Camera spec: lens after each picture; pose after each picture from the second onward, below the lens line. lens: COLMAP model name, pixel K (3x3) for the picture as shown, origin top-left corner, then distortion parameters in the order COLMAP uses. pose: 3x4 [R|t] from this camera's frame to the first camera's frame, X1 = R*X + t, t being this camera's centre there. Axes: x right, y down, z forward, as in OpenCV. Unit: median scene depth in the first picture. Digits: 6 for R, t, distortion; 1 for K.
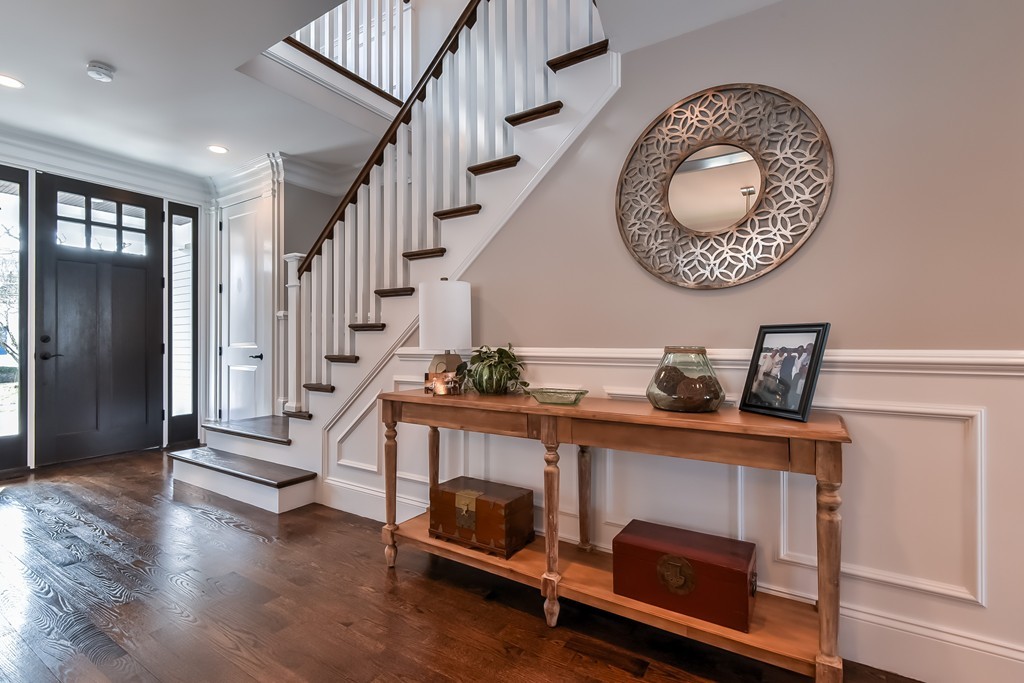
lens RADIAL K [[477.3, 0, 514.0], [0, 477.3, 338.1], [0, 0, 1]] dist [-0.000147, -0.000841]
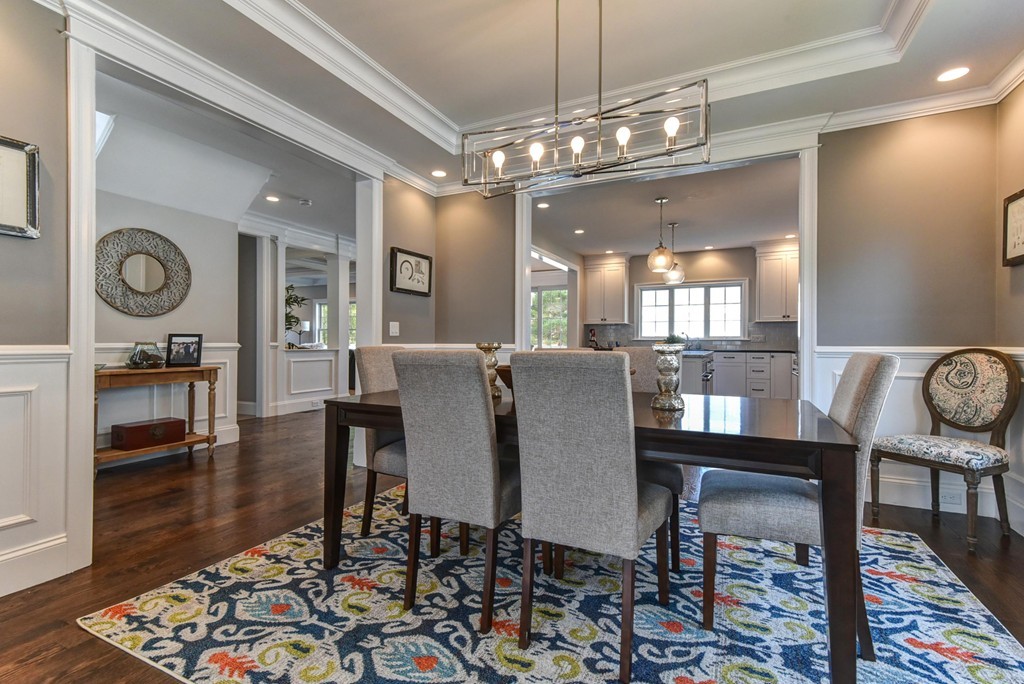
lens RADIAL K [[439.9, 0, 512.0], [0, 439.9, 342.0], [0, 0, 1]] dist [0.000692, 0.000036]
pose [[-0.114657, 0.001910, 0.993403, -2.117085], [-0.012421, 0.999917, -0.003356, 0.003087], [-0.993327, -0.012724, -0.114624, -0.585617]]
